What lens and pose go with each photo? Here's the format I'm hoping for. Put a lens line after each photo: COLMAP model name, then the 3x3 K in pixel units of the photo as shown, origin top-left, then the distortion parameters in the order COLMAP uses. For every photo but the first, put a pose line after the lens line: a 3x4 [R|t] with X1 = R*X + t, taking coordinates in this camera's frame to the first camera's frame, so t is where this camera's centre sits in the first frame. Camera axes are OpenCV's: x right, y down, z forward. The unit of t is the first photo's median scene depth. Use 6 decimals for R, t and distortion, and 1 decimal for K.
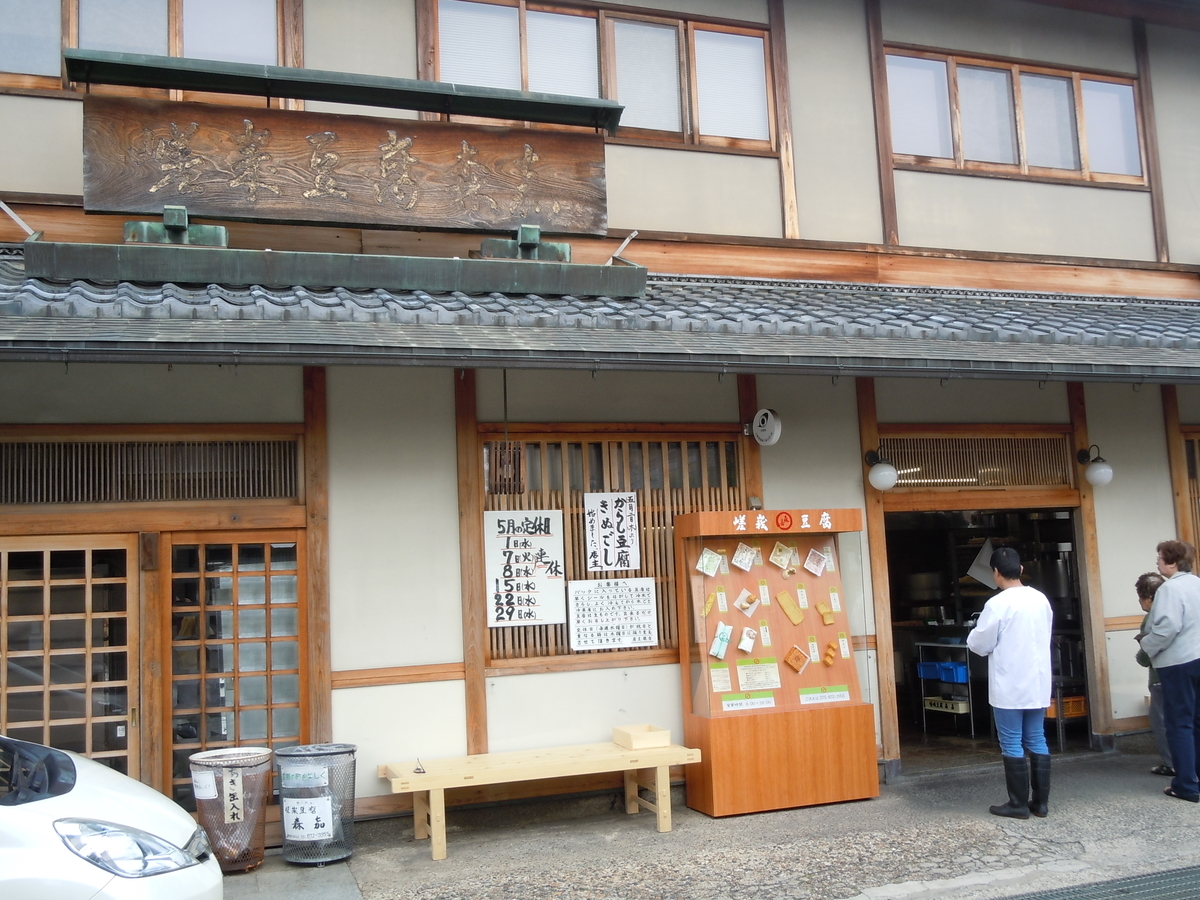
lens RADIAL K [[1150.2, 0, 600.0], [0, 1150.2, 450.0], [0, 0, 1]] dist [-0.012847, -0.031642]
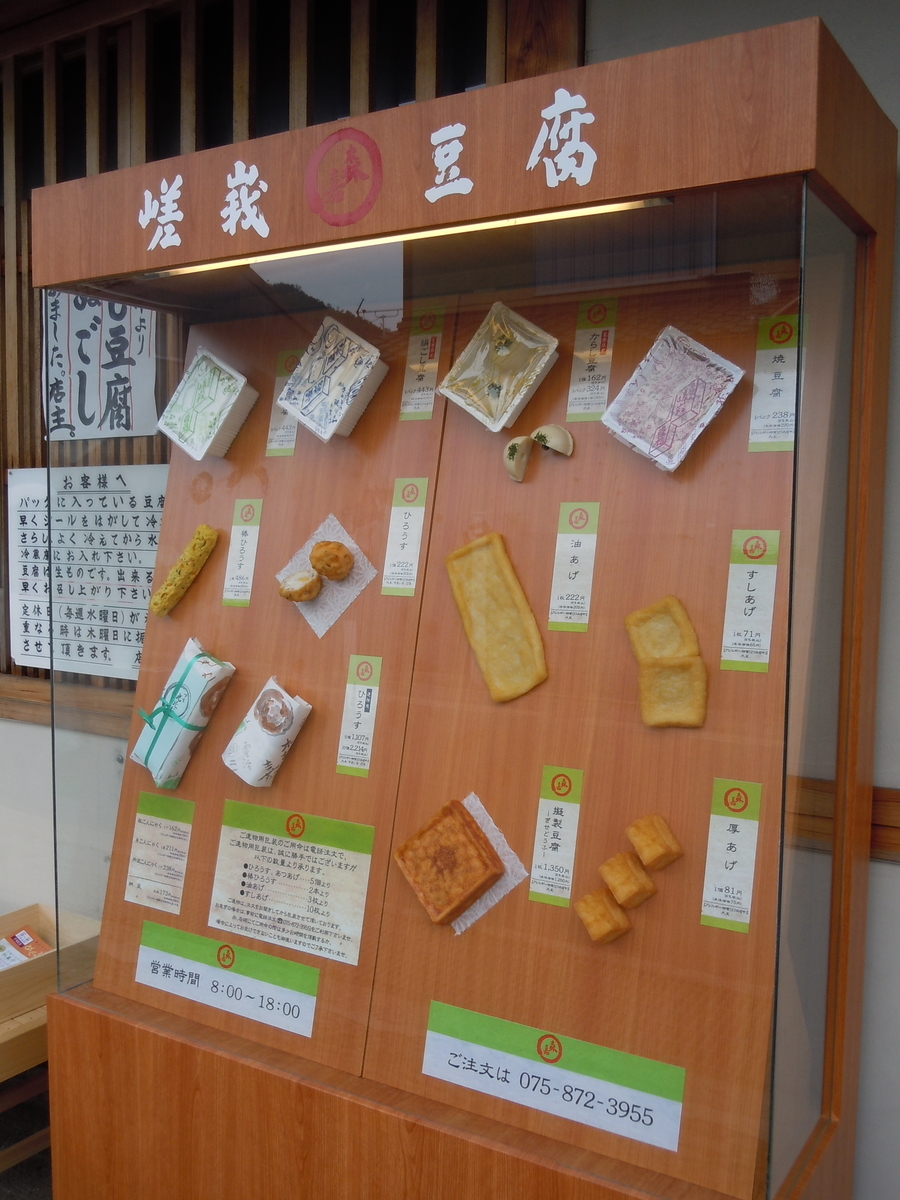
lens RADIAL K [[1159.8, 0, 450.0], [0, 1159.8, 600.0], [0, 0, 1]] dist [-0.037791, -0.023243]
pose [[0.620275, 0.101998, -0.777725, 0.329617], [0.053065, 0.983781, 0.171344, 0.099345], [0.782587, -0.147551, 0.604802, 0.879698]]
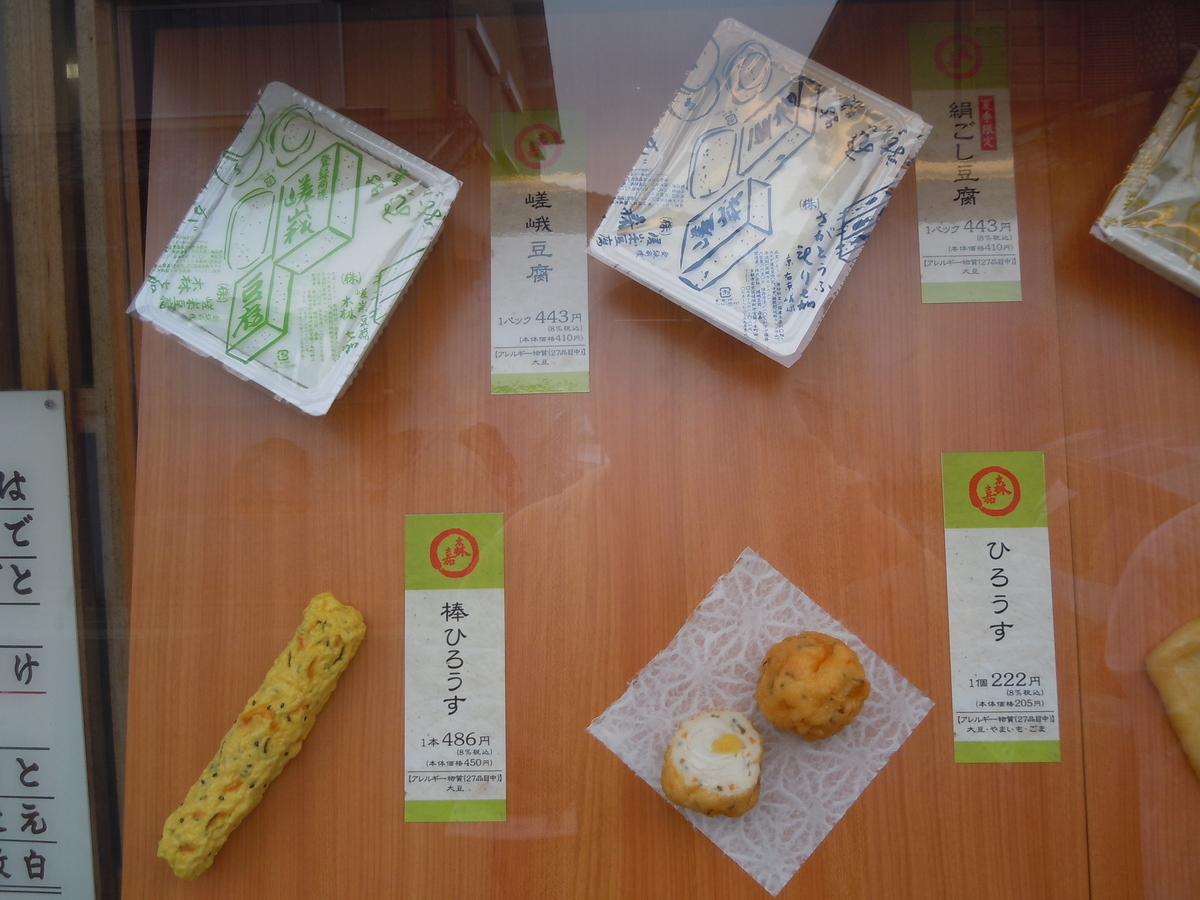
lens RADIAL K [[1170.7, 0, 600.0], [0, 1170.7, 450.0], [0, 0, 1]] dist [-0.027597, -0.034977]
pose [[0.927534, 0.048339, -0.370600, 0.148491], [0.025386, 0.981161, 0.191514, 0.096264], [0.372876, -0.187044, 0.908833, 0.922731]]
